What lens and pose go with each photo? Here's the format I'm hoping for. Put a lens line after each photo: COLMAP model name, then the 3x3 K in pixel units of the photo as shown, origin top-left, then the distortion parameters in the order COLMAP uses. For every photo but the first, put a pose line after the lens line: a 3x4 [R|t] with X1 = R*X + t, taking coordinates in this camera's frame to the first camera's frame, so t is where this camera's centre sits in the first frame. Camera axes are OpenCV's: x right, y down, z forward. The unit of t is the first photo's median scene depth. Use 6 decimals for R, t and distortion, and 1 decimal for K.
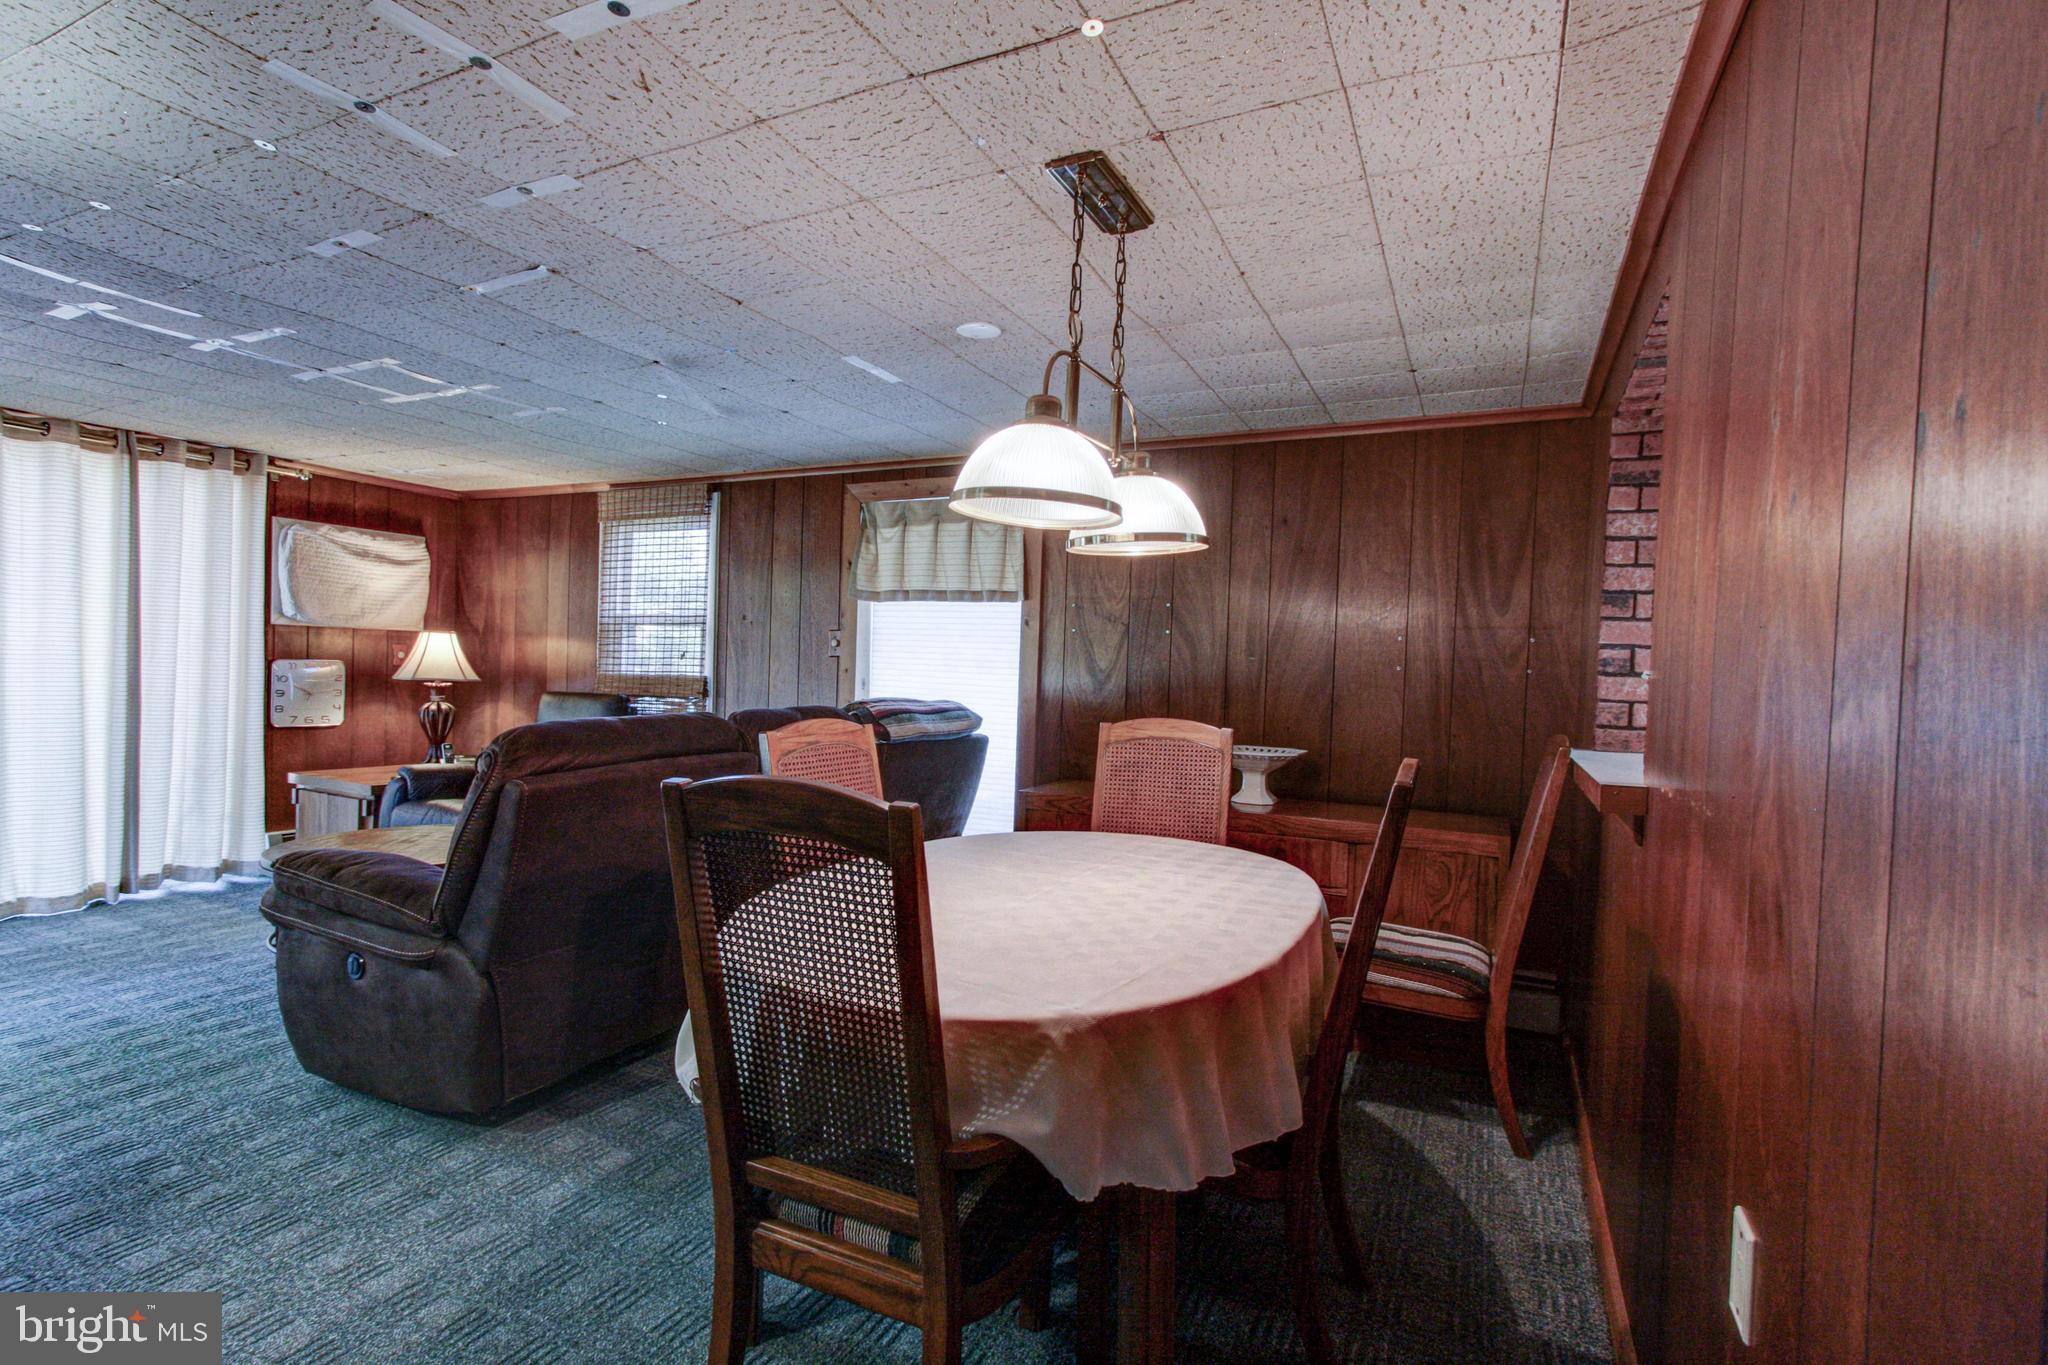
lens RADIAL K [[969.7, 0, 1024.7], [0, 969.7, 694.3], [0, 0, 1]] dist [0.005520, 0.001395]
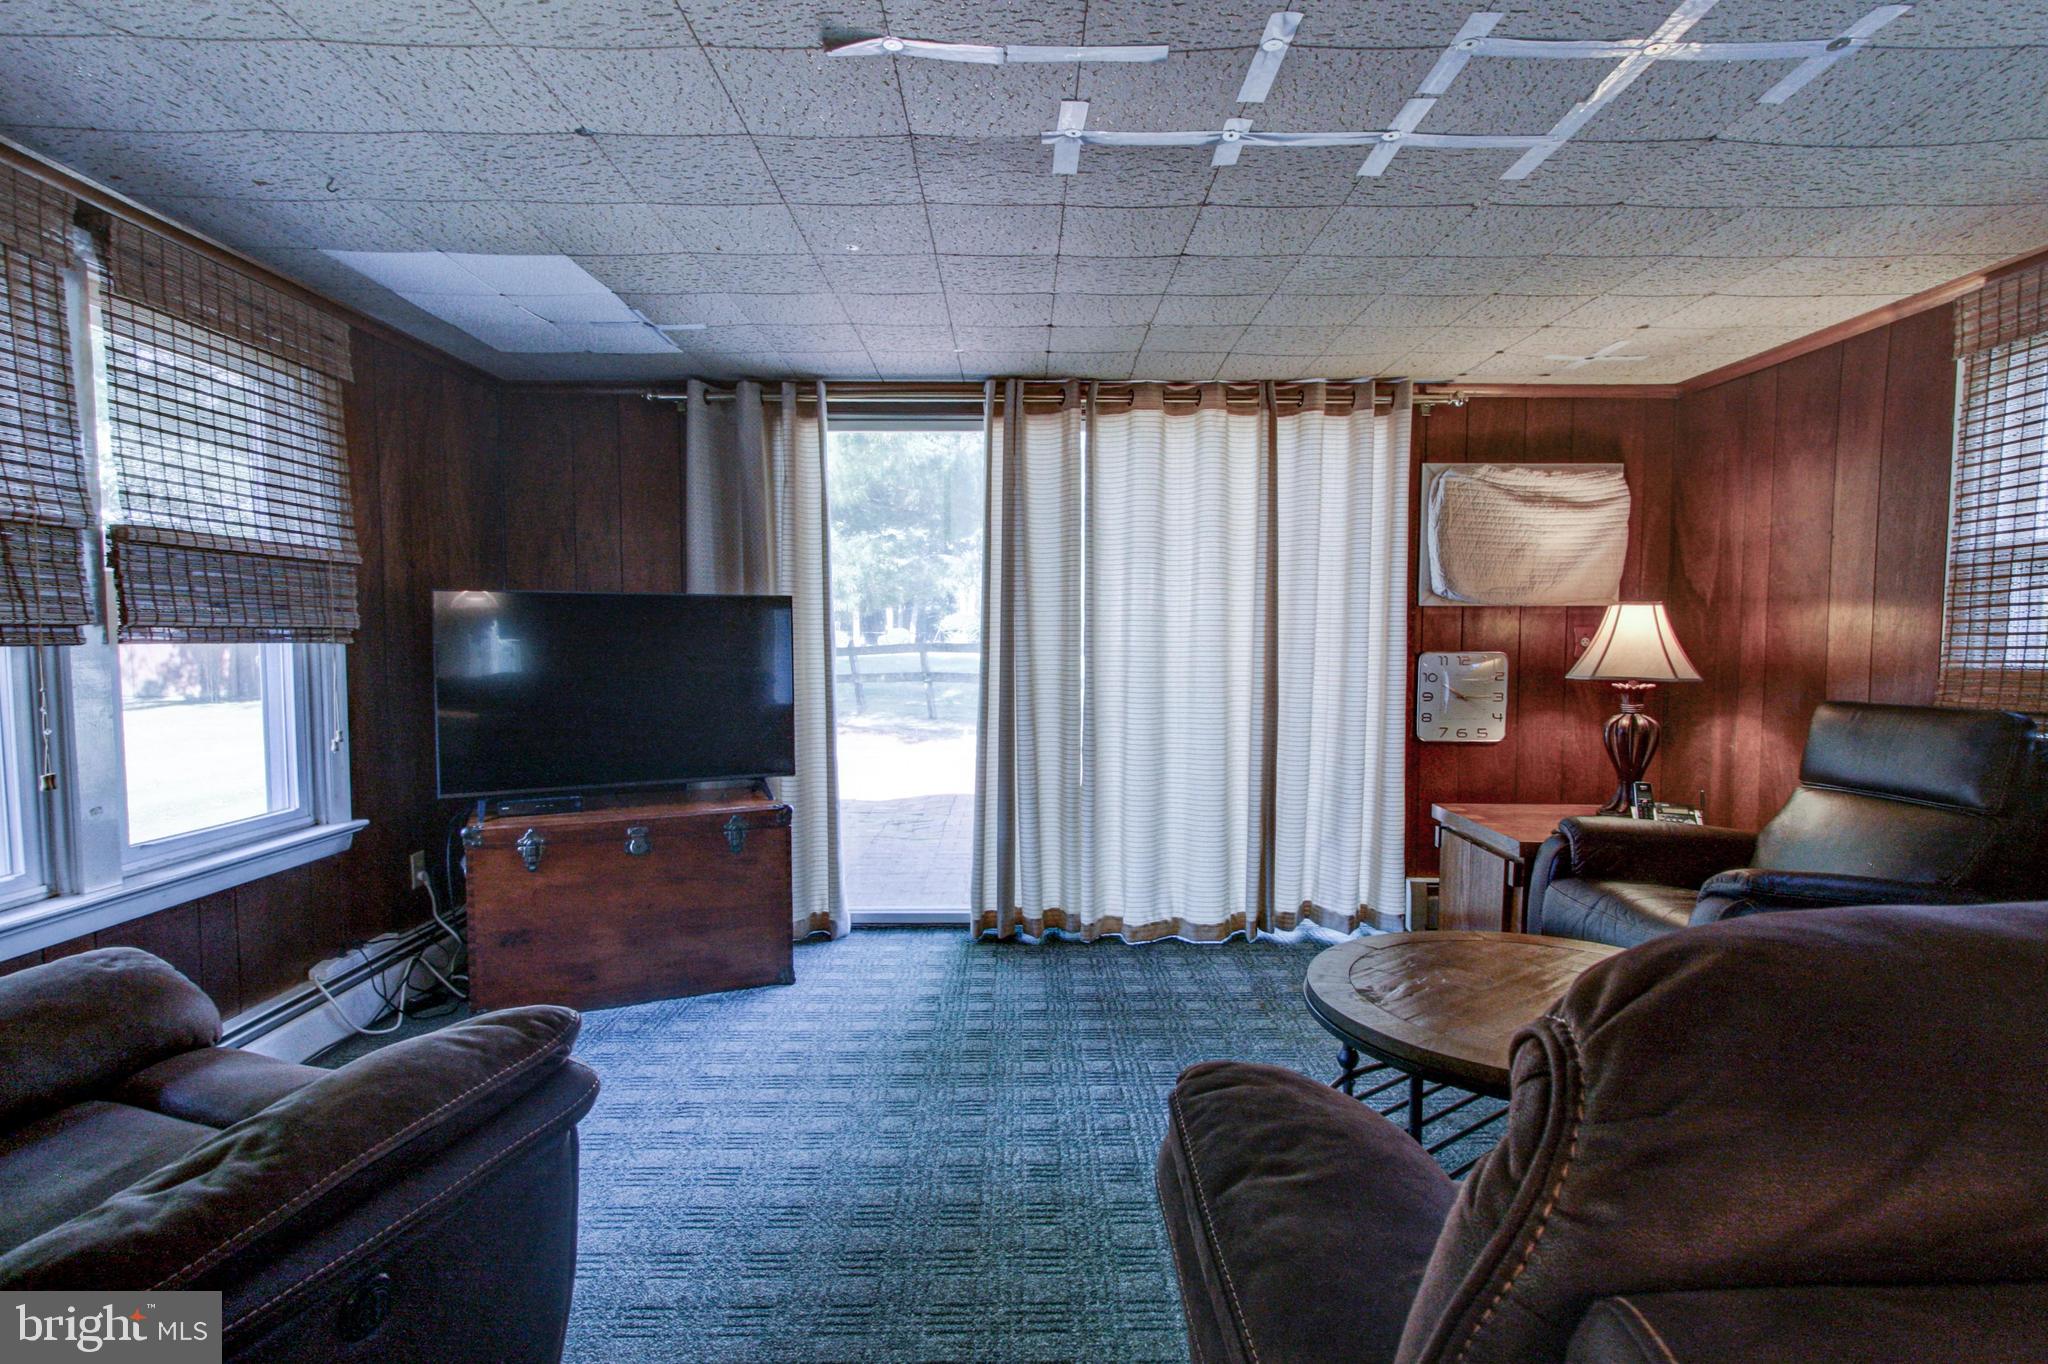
lens RADIAL K [[1021.6, 0, 1029.6], [0, 1021.6, 702.2], [0, 0, 1]] dist [-0.001164, 0.000550]
pose [[0.438770, 0.022215, -0.898325, -0.180346], [-0.008990, 0.999753, 0.020332, -0.009961], [0.898554, -0.000845, 0.438861, 0.359509]]
